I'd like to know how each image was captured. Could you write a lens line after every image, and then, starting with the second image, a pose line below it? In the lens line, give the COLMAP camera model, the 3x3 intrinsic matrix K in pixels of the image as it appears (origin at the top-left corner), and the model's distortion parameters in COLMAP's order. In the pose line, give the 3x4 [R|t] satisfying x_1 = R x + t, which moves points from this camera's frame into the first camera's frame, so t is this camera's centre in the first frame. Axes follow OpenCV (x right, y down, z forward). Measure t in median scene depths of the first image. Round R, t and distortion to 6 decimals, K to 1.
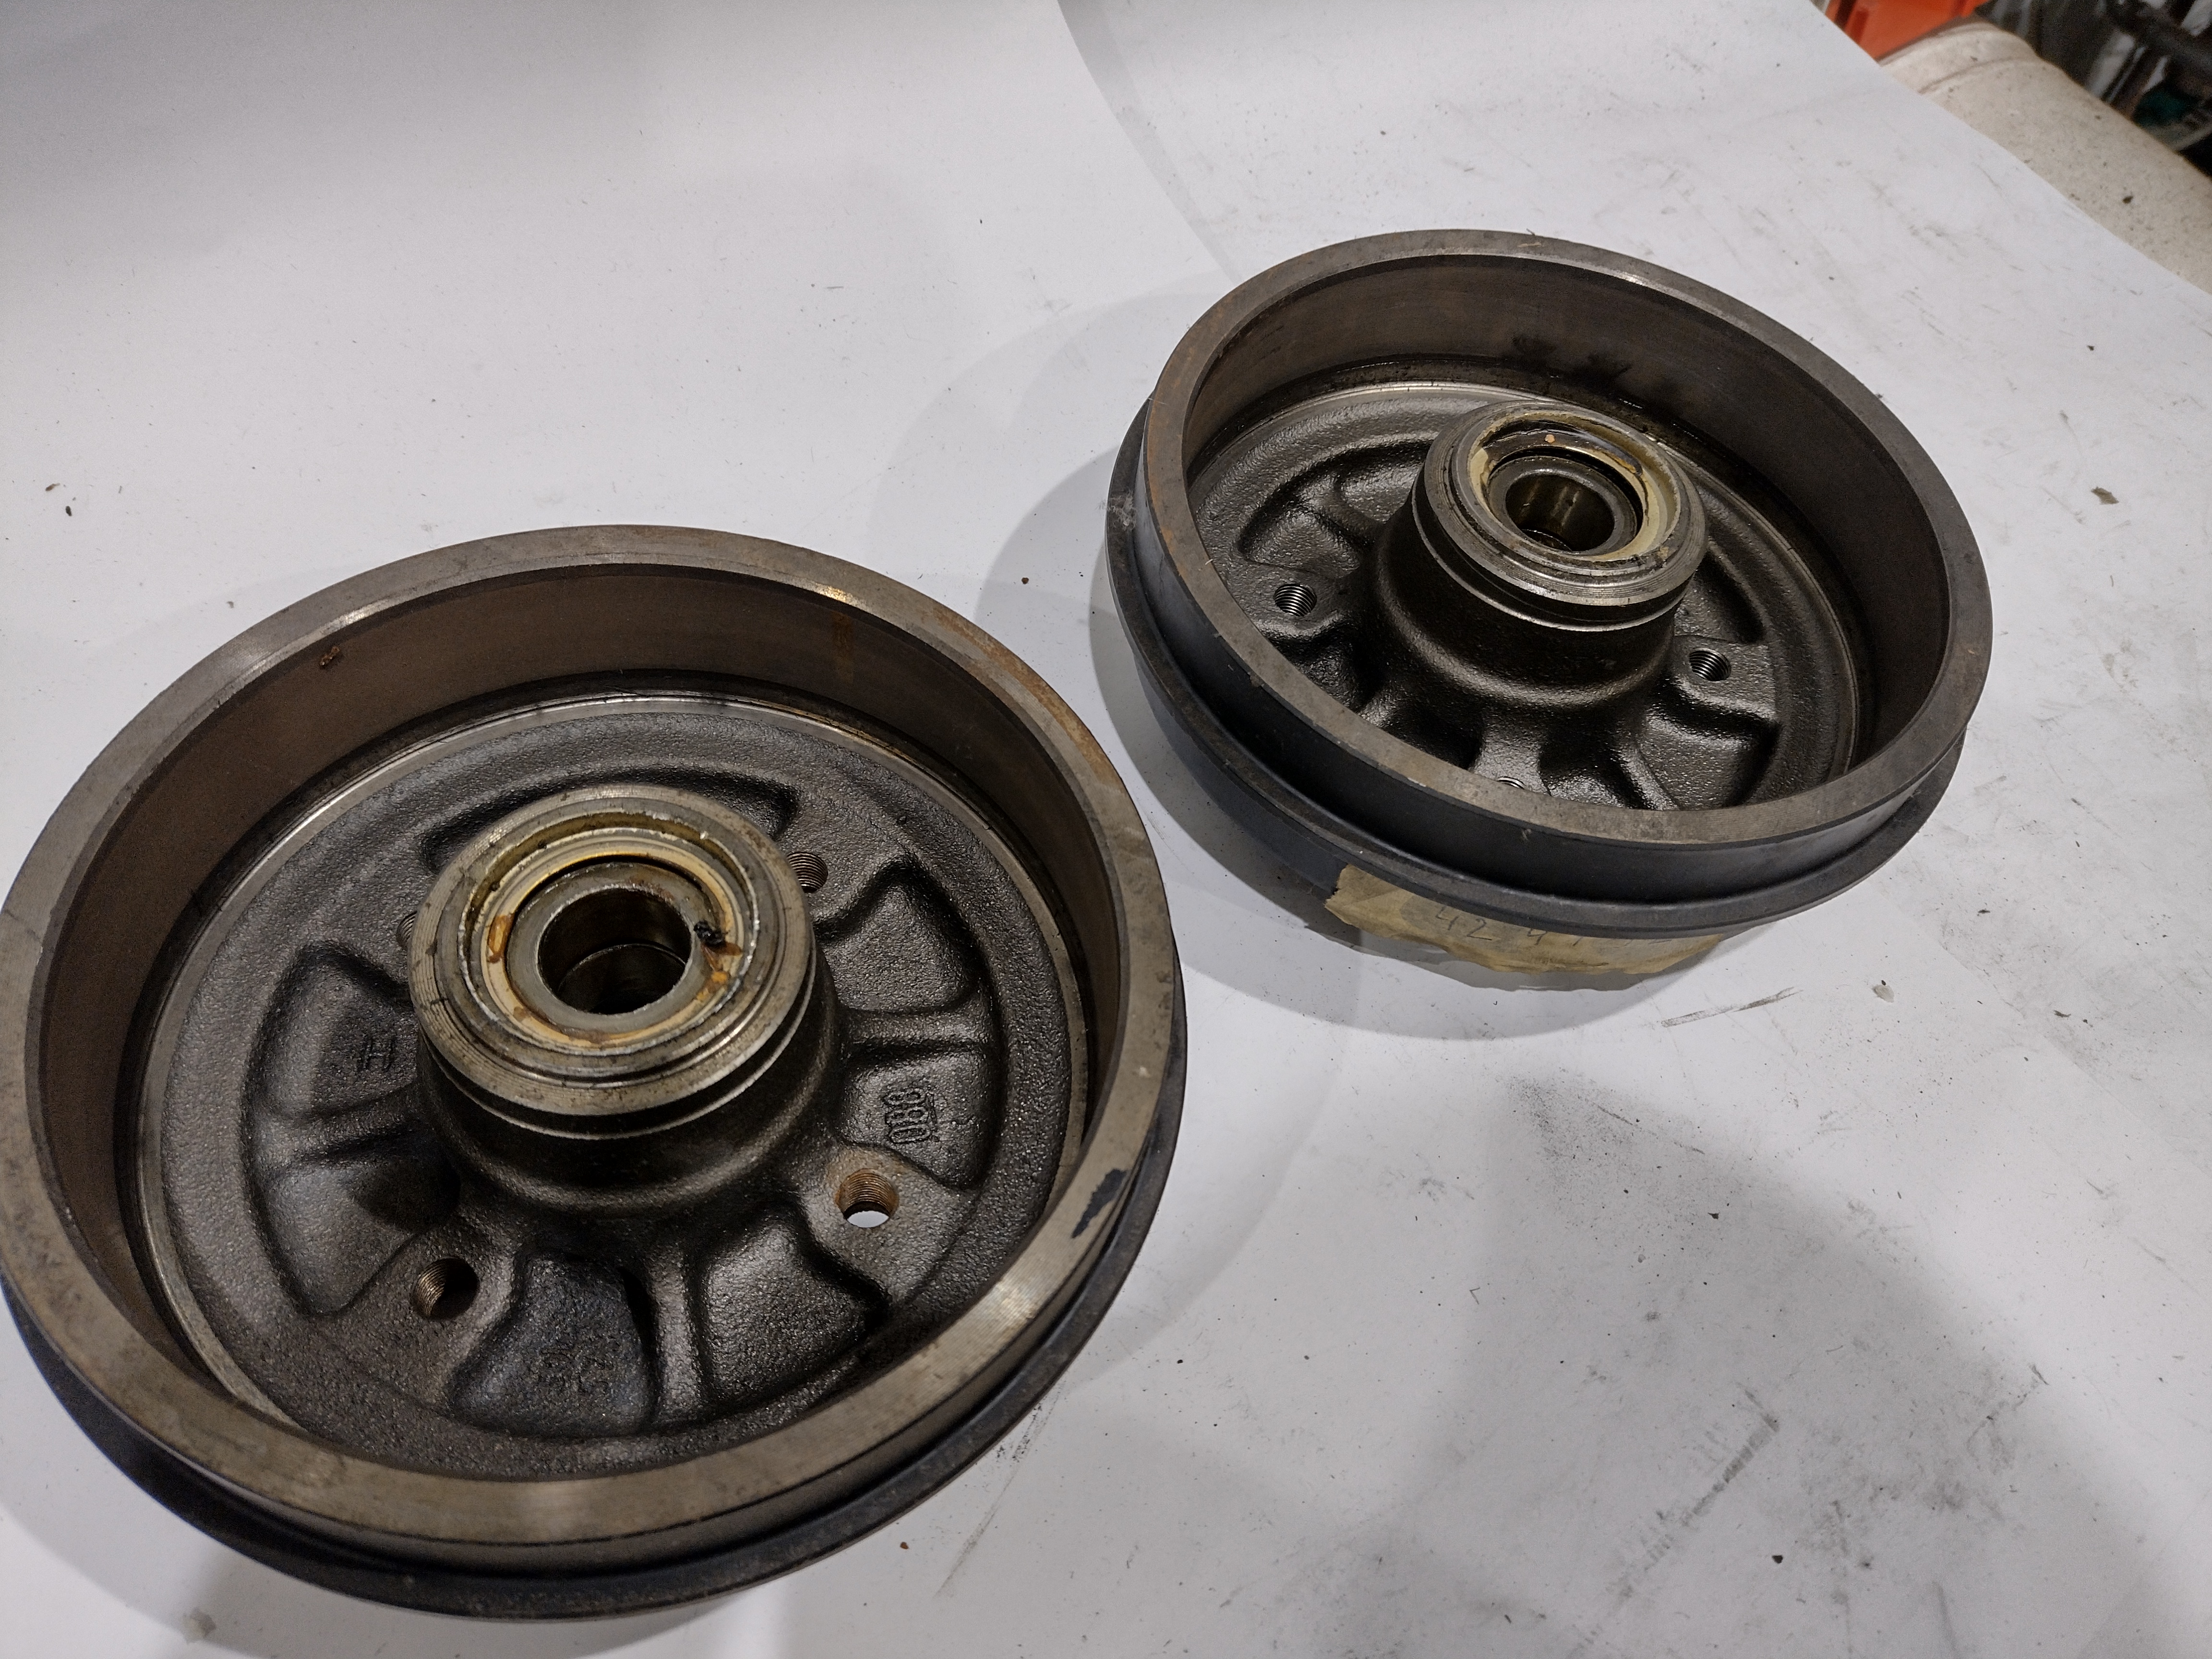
lens RADIAL K [[1644.7, 0, 1117.3], [0, 1644.7, 837.4], [0, 0, 1]] dist [0.035173, -0.070586]
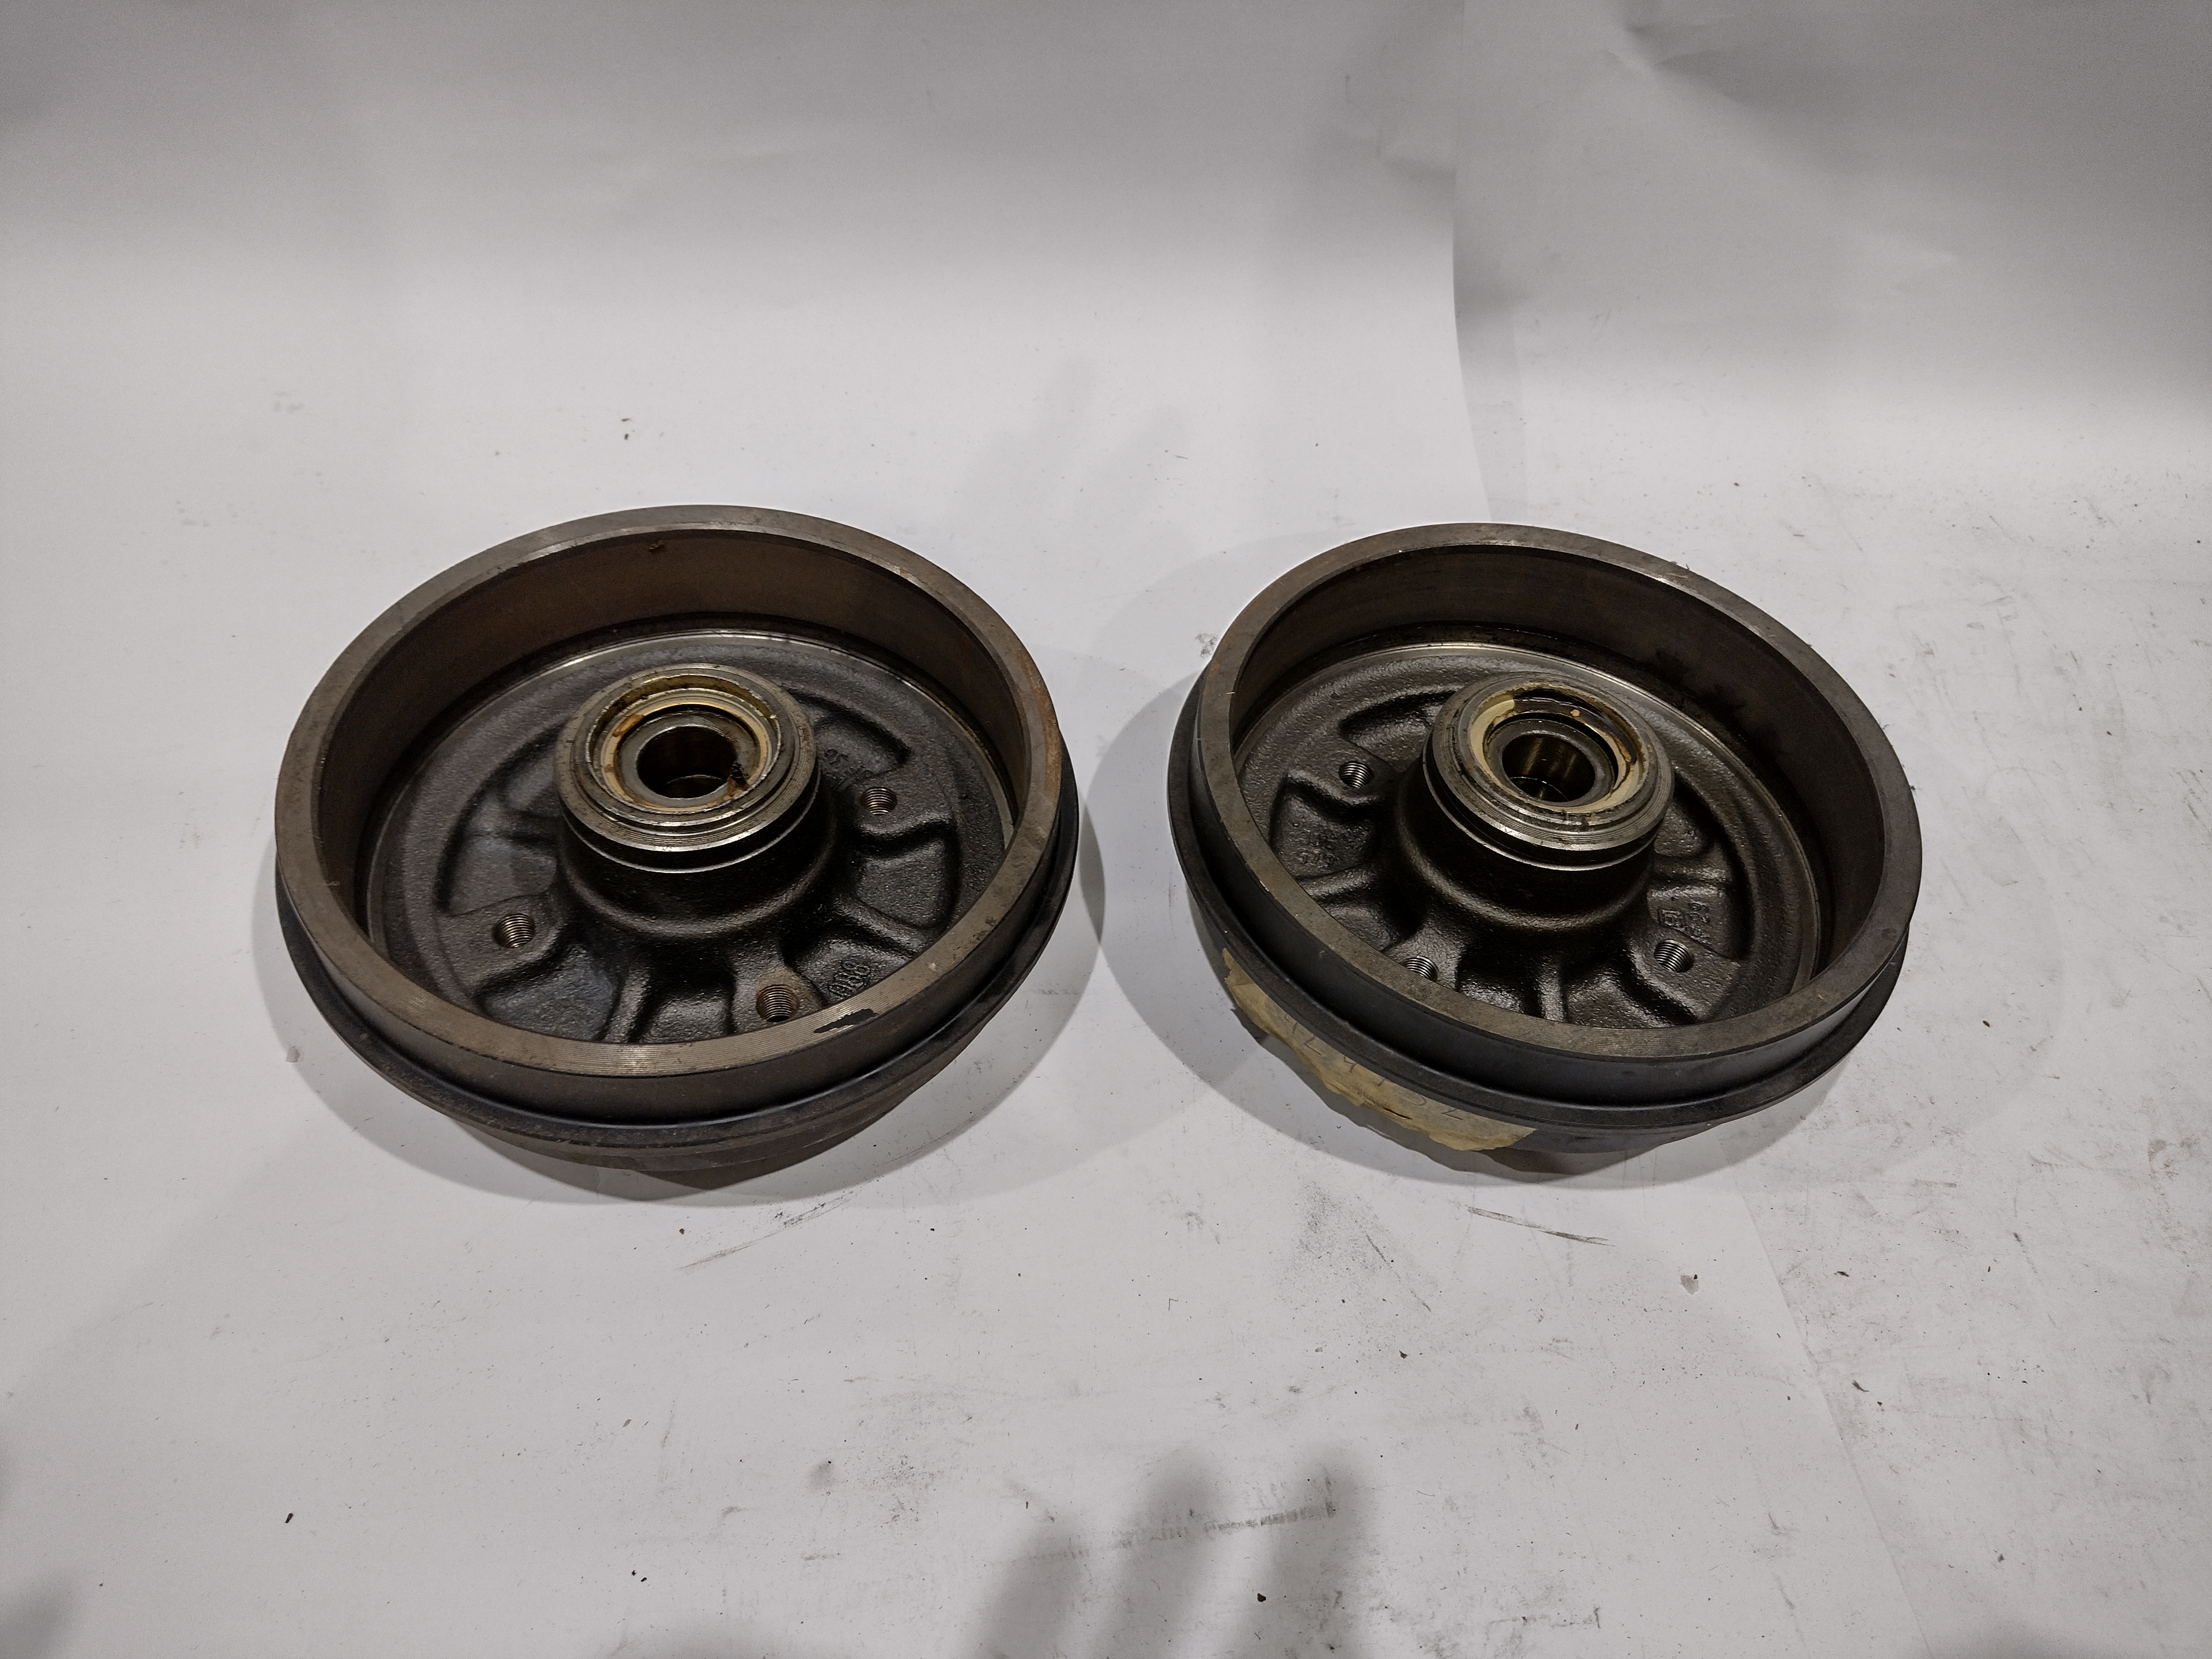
lens RADIAL K [[1644.7, 0, 1118.5], [0, 1644.7, 832.0], [0, 0, 1]] dist [0.035173, -0.070586]
pose [[0.858164, 0.356374, -0.369530, 0.529097], [-0.405788, 0.911791, -0.063037, 0.053492], [0.314470, 0.204047, 0.927078, -0.222535]]
